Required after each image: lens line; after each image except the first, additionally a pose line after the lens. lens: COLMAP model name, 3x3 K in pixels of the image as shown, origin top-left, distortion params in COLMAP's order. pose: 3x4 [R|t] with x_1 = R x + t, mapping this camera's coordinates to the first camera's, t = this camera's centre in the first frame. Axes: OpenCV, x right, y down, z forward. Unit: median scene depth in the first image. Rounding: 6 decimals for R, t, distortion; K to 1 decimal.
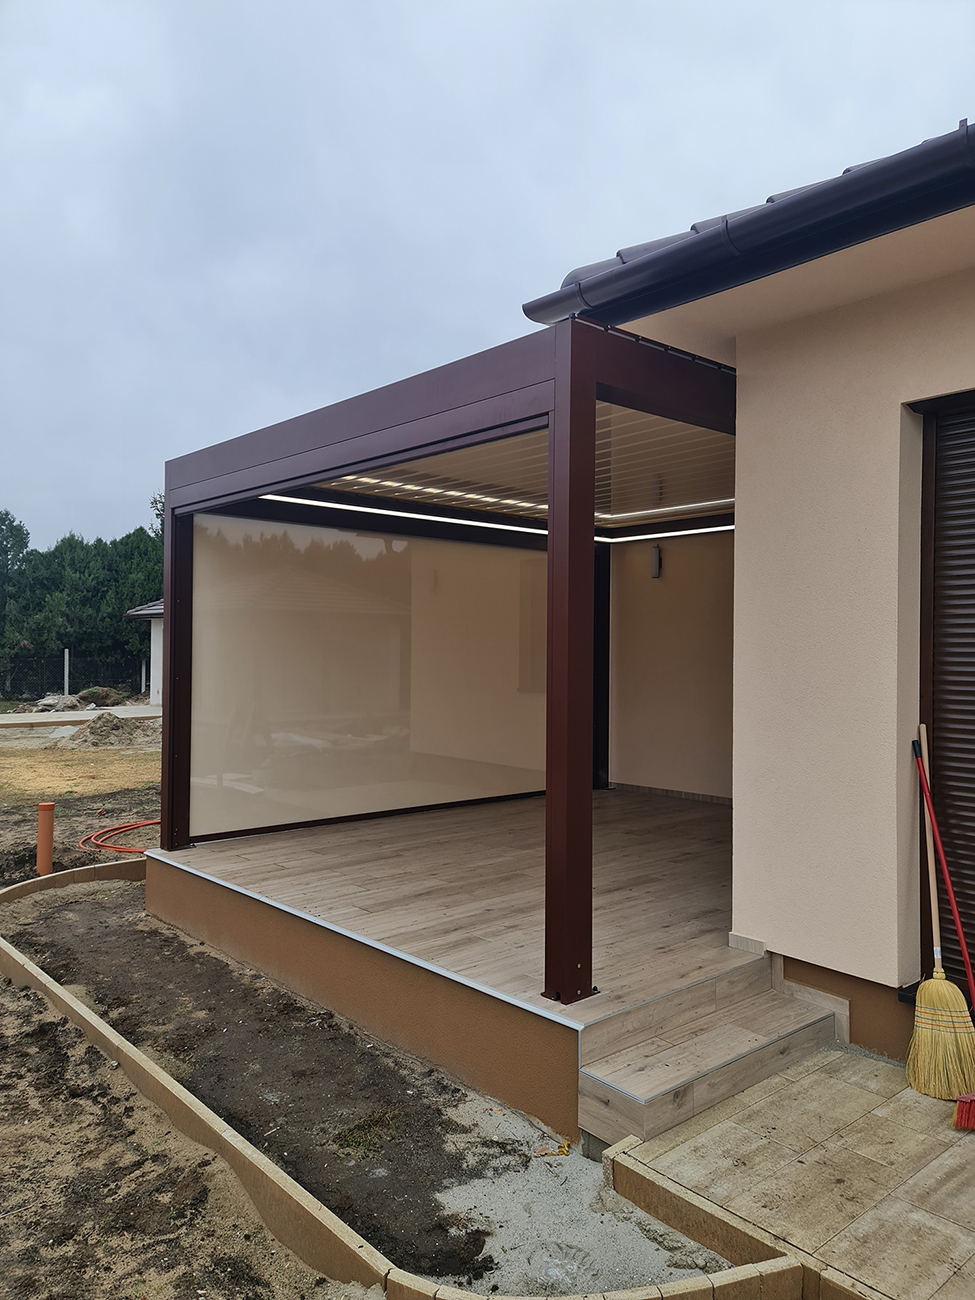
lens RADIAL K [[946.1, 0, 520.9], [0, 946.1, 652.8], [0, 0, 1]] dist [0.078703, -0.059681]
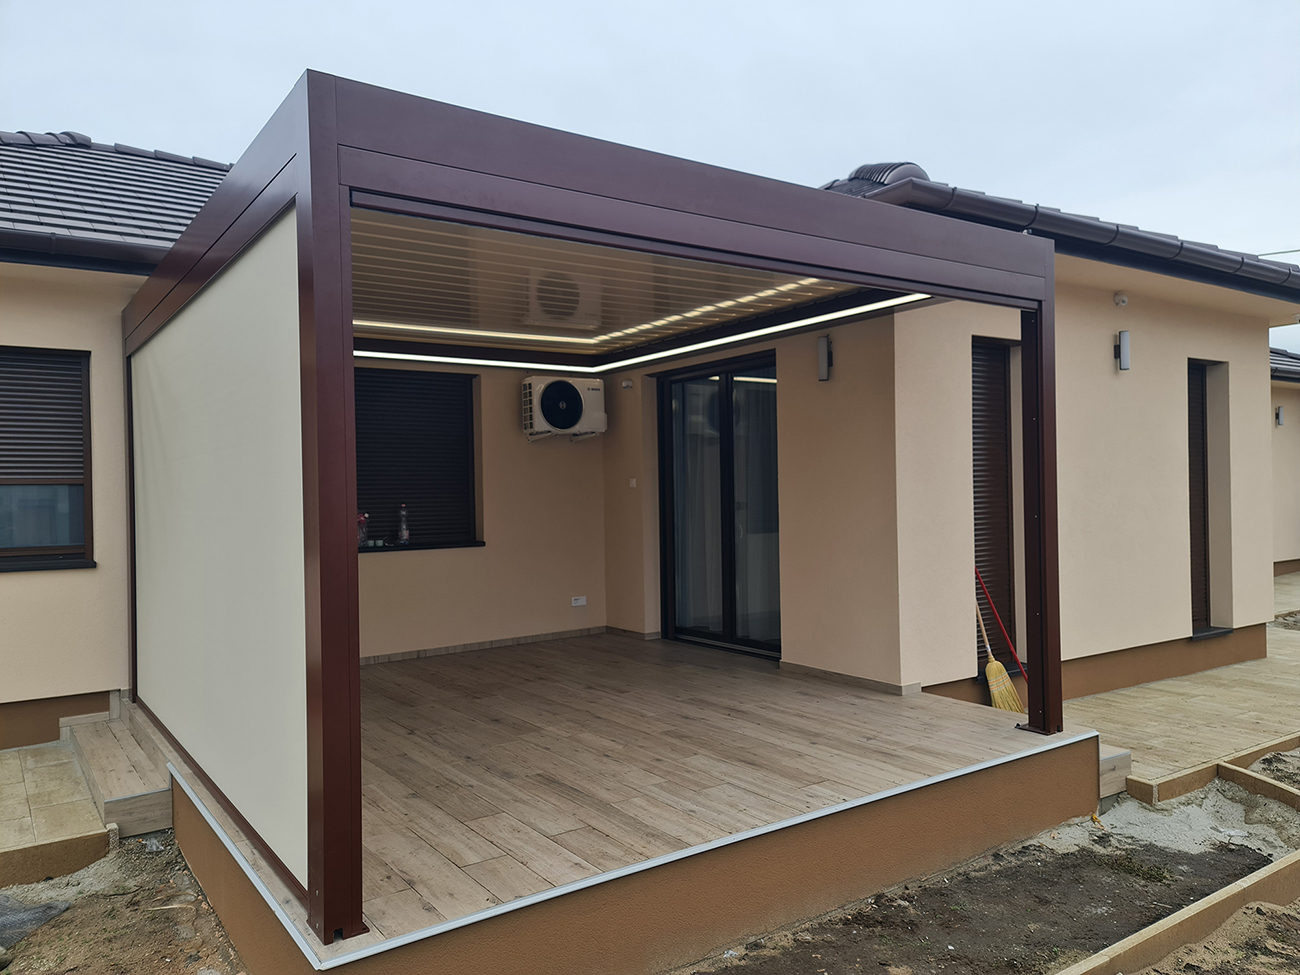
lens RADIAL K [[946.1, 0, 658.5], [0, 946.1, 483.3], [0, 0, 1]] dist [0.078703, -0.059681]
pose [[0.126256, -0.006795, 0.991974, -1.119285], [0.020581, 0.999779, 0.004228, -0.010727], [-0.991784, 0.019882, 0.126368, 1.102243]]
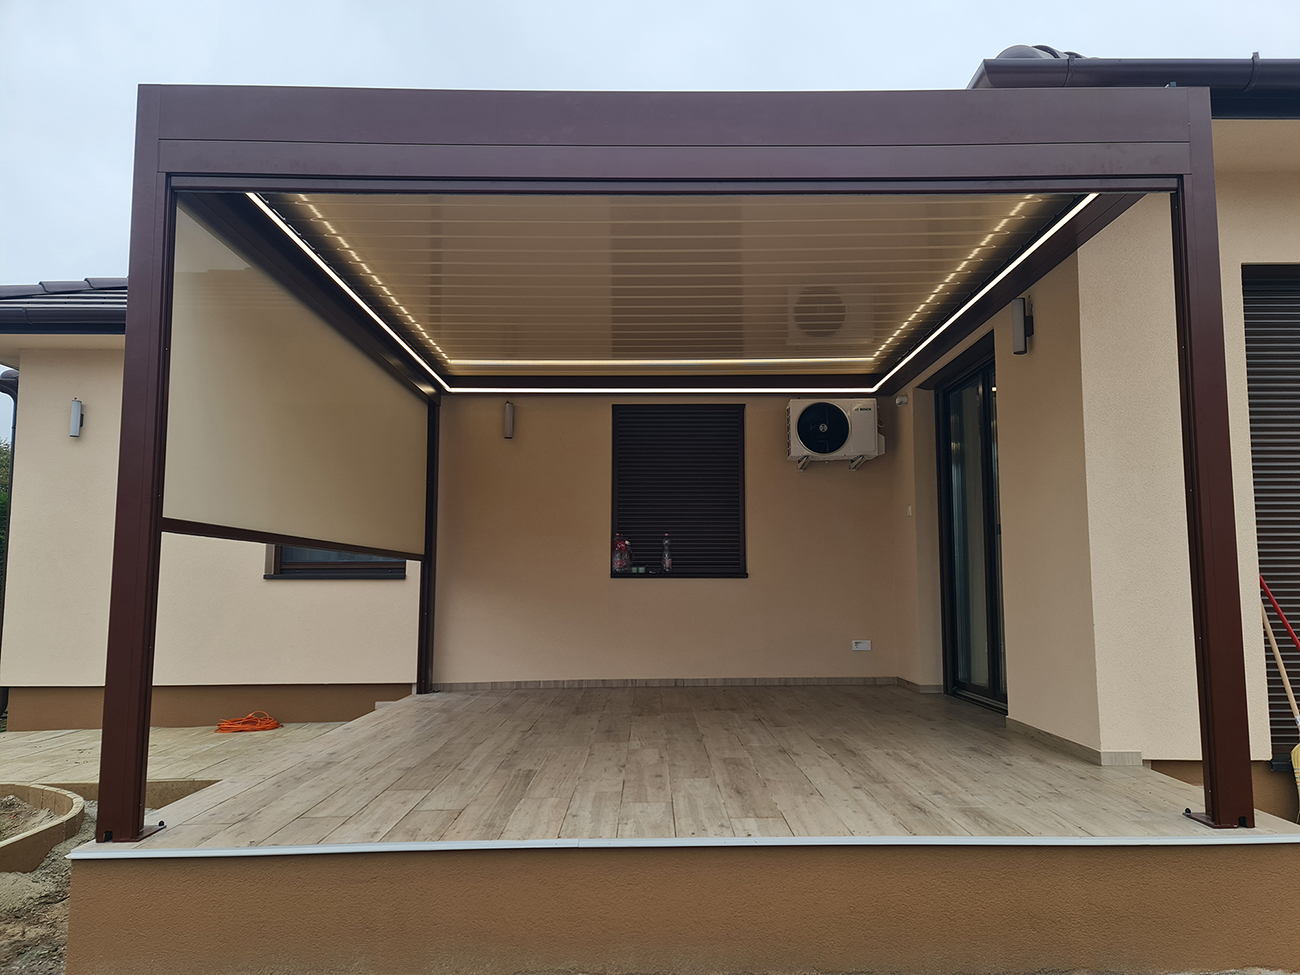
lens RADIAL K [[946.1, 0, 658.5], [0, 946.1, 483.3], [0, 0, 1]] dist [0.078703, -0.059681]
pose [[0.665139, 0.067425, 0.743669, -0.863577], [0.010320, 0.994990, -0.099442, 0.081551], [-0.746648, 0.073818, 0.661111, 0.724542]]
